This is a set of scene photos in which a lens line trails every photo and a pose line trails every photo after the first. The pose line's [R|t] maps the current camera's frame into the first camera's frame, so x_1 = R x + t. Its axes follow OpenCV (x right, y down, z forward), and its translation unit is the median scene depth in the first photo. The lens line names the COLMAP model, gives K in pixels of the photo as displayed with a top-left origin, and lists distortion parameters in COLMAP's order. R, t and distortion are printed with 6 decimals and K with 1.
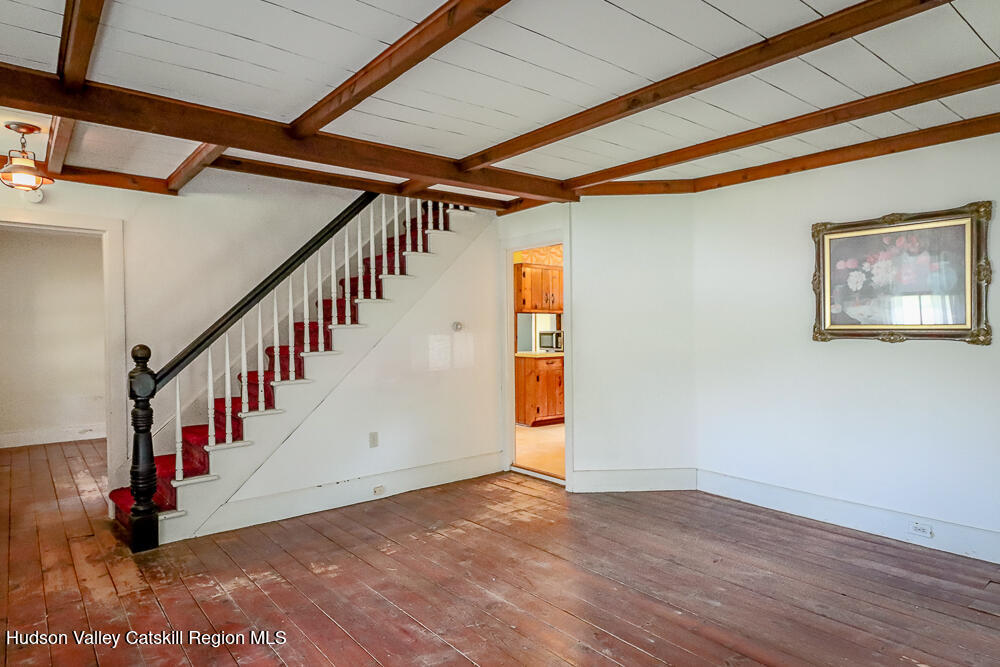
lens RADIAL K [[585.7, 0, 500.2], [0, 585.7, 333.3], [0, 0, 1]] dist [-0.002139, -0.000417]
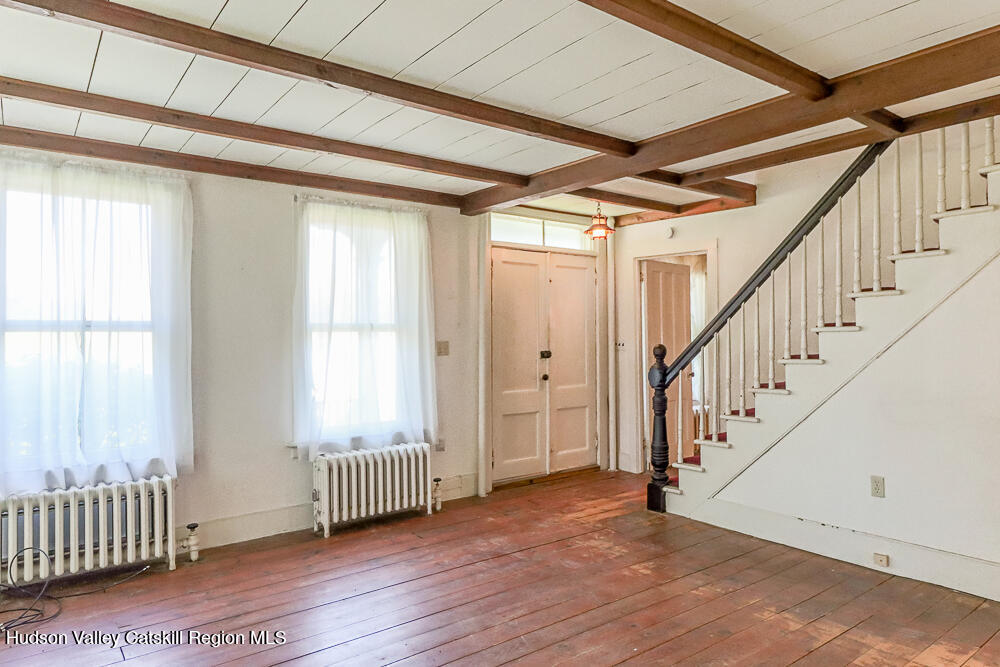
lens RADIAL K [[621.5, 0, 495.2], [0, 621.5, 331.0], [0, 0, 1]] dist [0.001752, -0.001620]
pose [[-0.030888, 0.008699, -0.999485, 0.703064], [-0.001453, 0.999961, 0.008748, -0.019642], [0.999522, 0.001723, -0.030874, 0.693076]]
